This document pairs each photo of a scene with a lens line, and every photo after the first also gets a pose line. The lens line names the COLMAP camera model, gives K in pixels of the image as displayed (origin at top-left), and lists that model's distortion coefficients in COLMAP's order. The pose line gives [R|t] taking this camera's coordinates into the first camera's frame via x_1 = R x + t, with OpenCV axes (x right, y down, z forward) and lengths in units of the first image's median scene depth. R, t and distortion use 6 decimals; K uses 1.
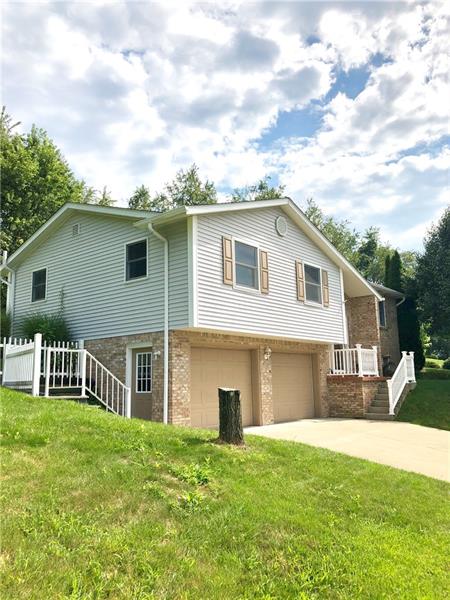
lens RADIAL K [[519.3, 0, 225.0], [0, 519.3, 300.0], [0, 0, 1]] dist [0.079041, -0.004612]
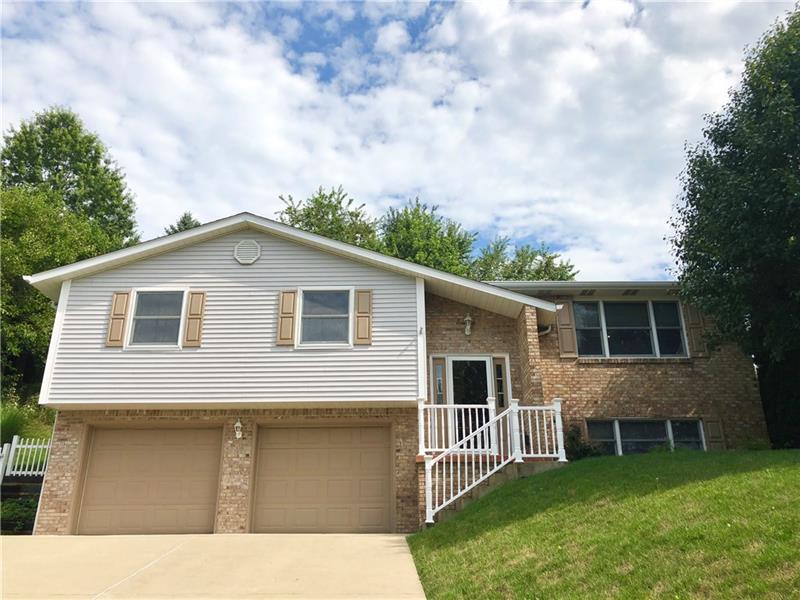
lens RADIAL K [[648.0, 0, 417.7], [0, 648.0, 301.5], [0, 0, 1]] dist [0.005895, -0.002454]
pose [[0.615660, -0.248939, -0.747658, 0.788712], [0.119595, 0.967317, -0.223595, 0.135961], [0.778883, 0.048242, 0.625311, 0.532735]]
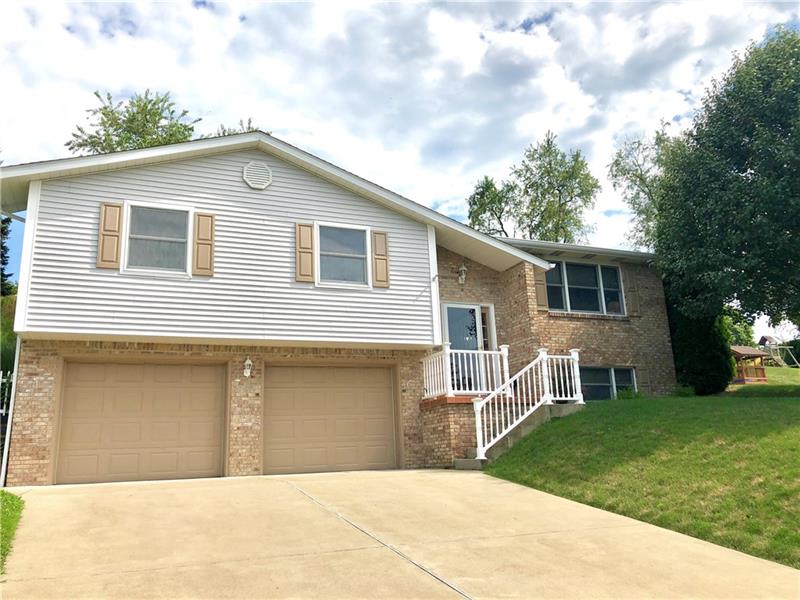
lens RADIAL K [[656.3, 0, 400.0], [0, 656.3, 300.0], [0, 0, 1]] dist [0.005197, -0.009765]
pose [[0.876439, -0.120809, -0.466112, 0.549937], [0.095427, 0.992393, -0.077781, 0.085716], [0.471963, 0.023690, 0.881300, 0.299397]]
